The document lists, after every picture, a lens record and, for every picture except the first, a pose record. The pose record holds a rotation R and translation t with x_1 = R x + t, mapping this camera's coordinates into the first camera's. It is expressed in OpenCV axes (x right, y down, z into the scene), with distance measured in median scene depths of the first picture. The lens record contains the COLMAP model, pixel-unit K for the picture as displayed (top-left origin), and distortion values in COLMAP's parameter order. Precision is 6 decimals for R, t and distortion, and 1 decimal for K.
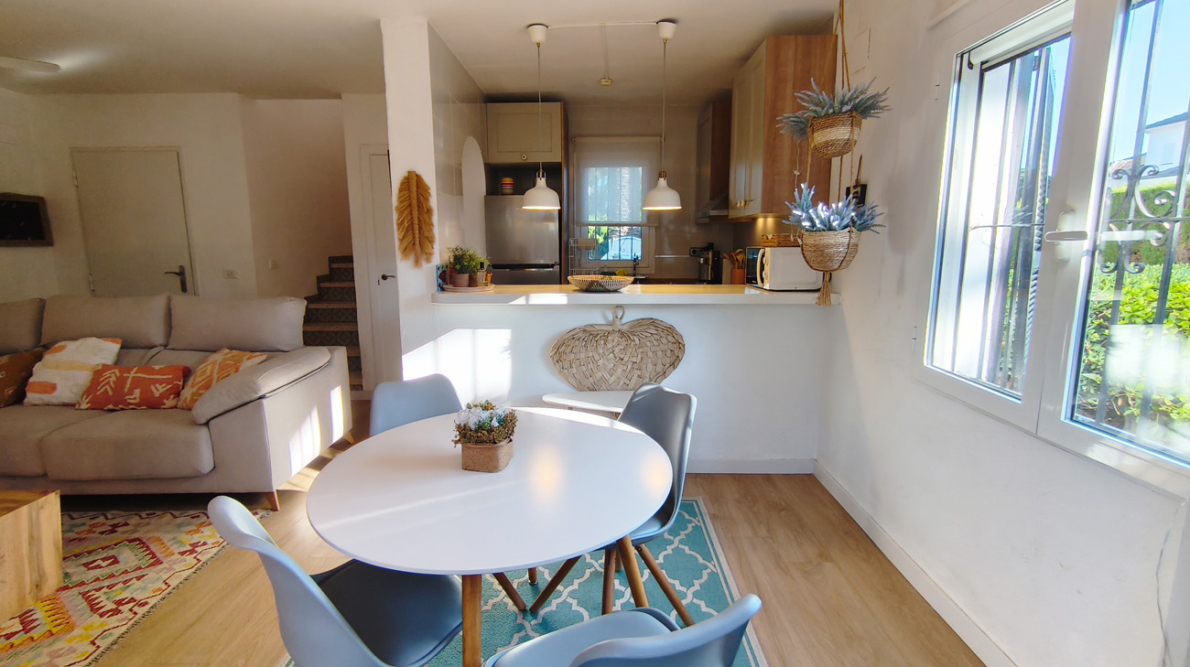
lens RADIAL K [[522.6, 0, 590.8], [0, 522.6, 319.0], [0, 0, 1]] dist [-0.000644, 0.003366]
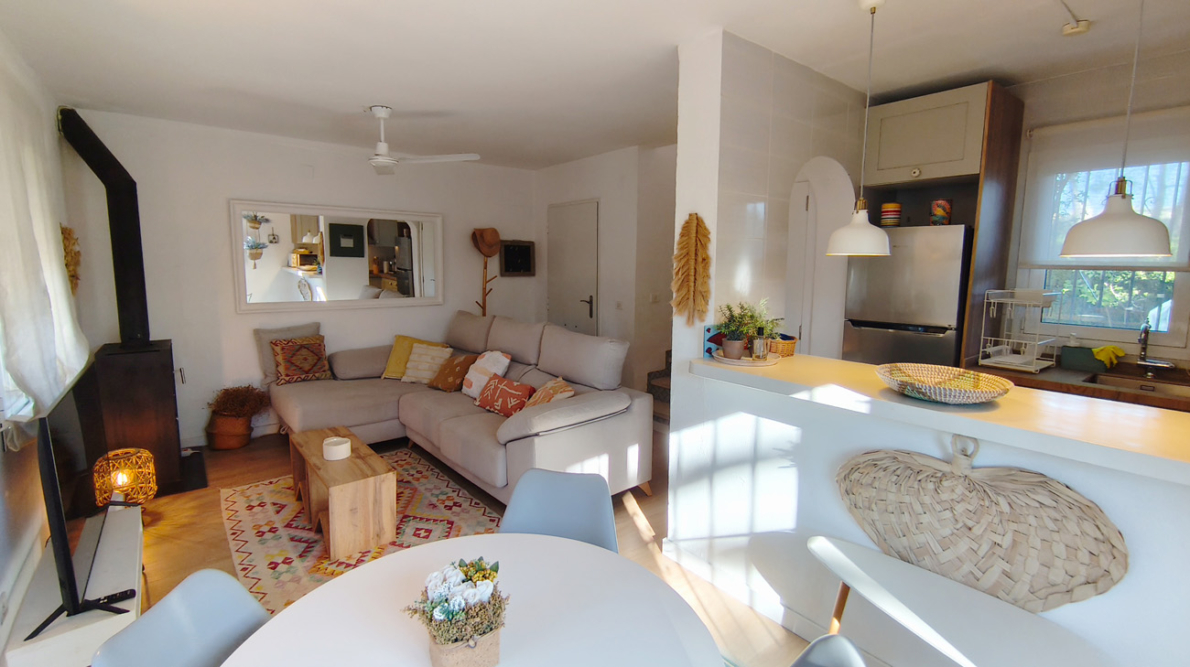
lens RADIAL K [[522.6, 0, 590.6], [0, 522.6, 321.3], [0, 0, 1]] dist [-0.000644, 0.003366]
pose [[0.643553, 0.098220, -0.759074, 0.204187], [-0.125288, 0.991874, 0.022123, -0.104121], [0.755078, 0.080866, 0.650629, 0.327441]]
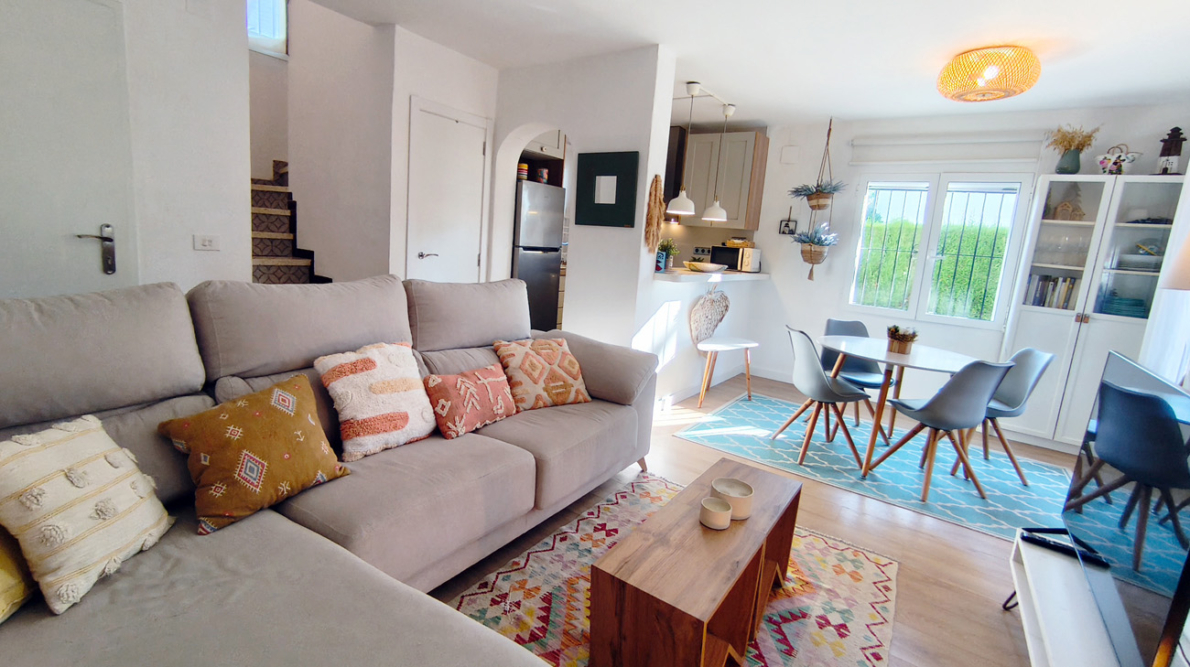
lens RADIAL K [[522.6, 0, 591.5], [0, 522.6, 318.0], [0, 0, 1]] dist [-0.000644, 0.003366]
pose [[0.559657, -0.071972, 0.825593, -1.421873], [0.039214, 0.997406, 0.060368, -0.027479], [-0.827796, -0.001411, 0.561028, 0.429114]]
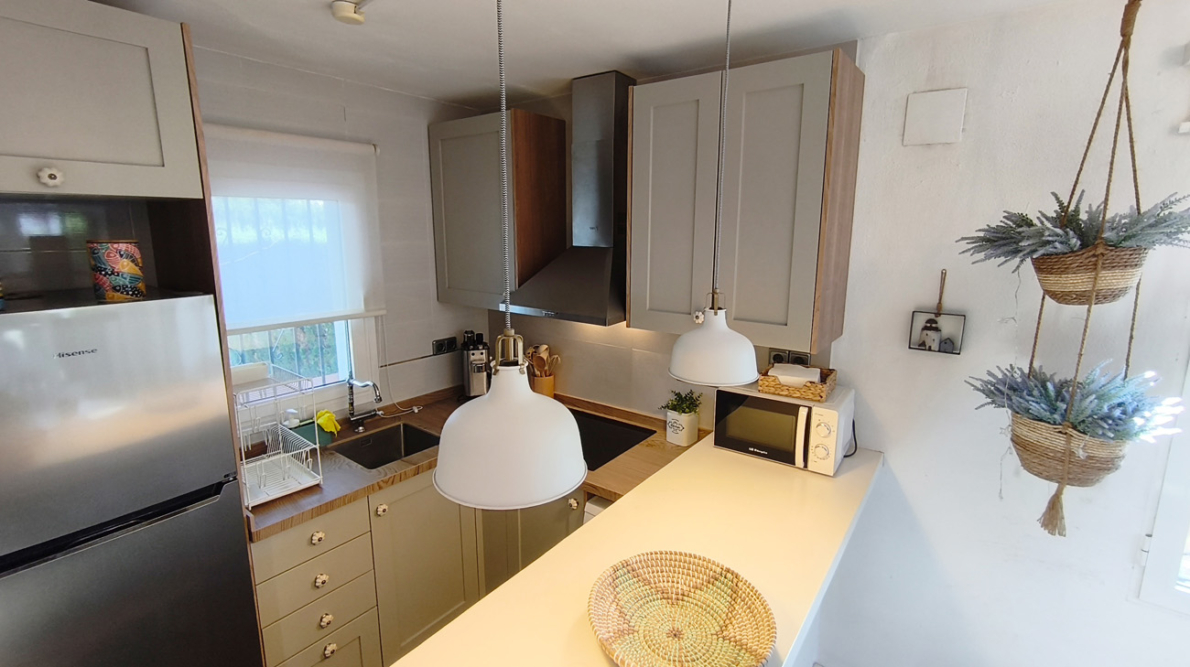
lens RADIAL K [[522.6, 0, 596.6], [0, 522.6, 319.8], [0, 0, 1]] dist [-0.000644, 0.003366]
pose [[0.583215, -0.139349, 0.800276, -0.276894], [0.116914, 0.989319, 0.087062, -0.312759], [-0.803860, 0.042788, 0.593278, 0.828629]]
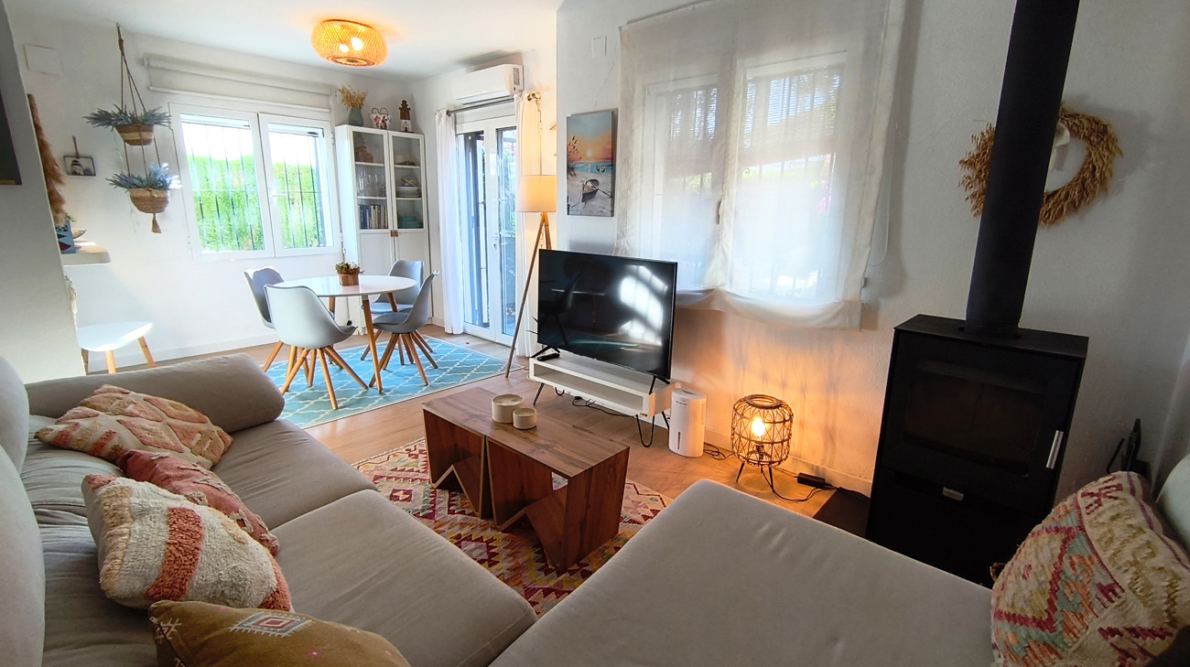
lens RADIAL K [[522.6, 0, 593.6], [0, 522.6, 318.3], [0, 0, 1]] dist [-0.000644, 0.003366]
pose [[-0.749762, -0.145946, 0.645412, -1.429787], [0.091330, 0.943214, 0.319384, -0.142322], [-0.655375, 0.298408, -0.693856, 1.052768]]
